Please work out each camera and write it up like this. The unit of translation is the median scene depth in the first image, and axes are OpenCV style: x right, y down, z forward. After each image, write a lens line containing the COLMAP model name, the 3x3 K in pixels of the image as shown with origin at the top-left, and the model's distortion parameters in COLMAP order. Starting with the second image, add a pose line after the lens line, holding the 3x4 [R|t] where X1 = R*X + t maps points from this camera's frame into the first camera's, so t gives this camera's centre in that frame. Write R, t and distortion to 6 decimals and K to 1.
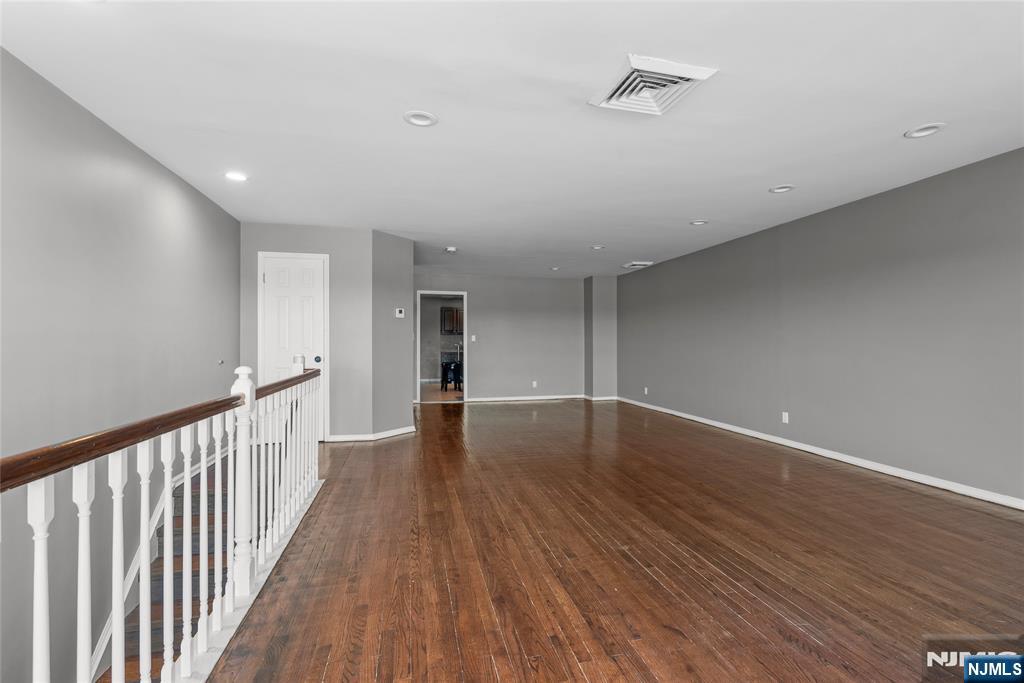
lens RADIAL K [[471.2, 0, 519.3], [0, 471.2, 341.0], [0, 0, 1]] dist [-0.001468, 0.000439]
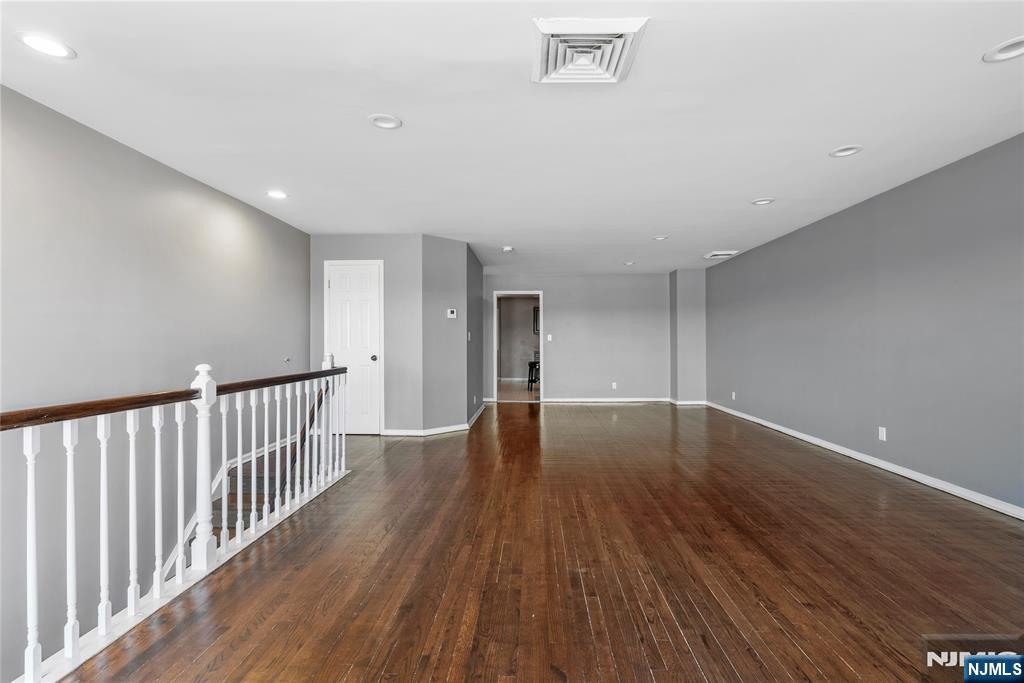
lens RADIAL K [[471.2, 0, 512.6], [0, 471.2, 340.9], [0, 0, 1]] dist [-0.001468, 0.000439]
pose [[0.963515, -0.003117, -0.267634, 0.243351], [0.003252, 0.999995, 0.000060, 0.000846], [0.267633, -0.000929, 0.963521, 0.072224]]
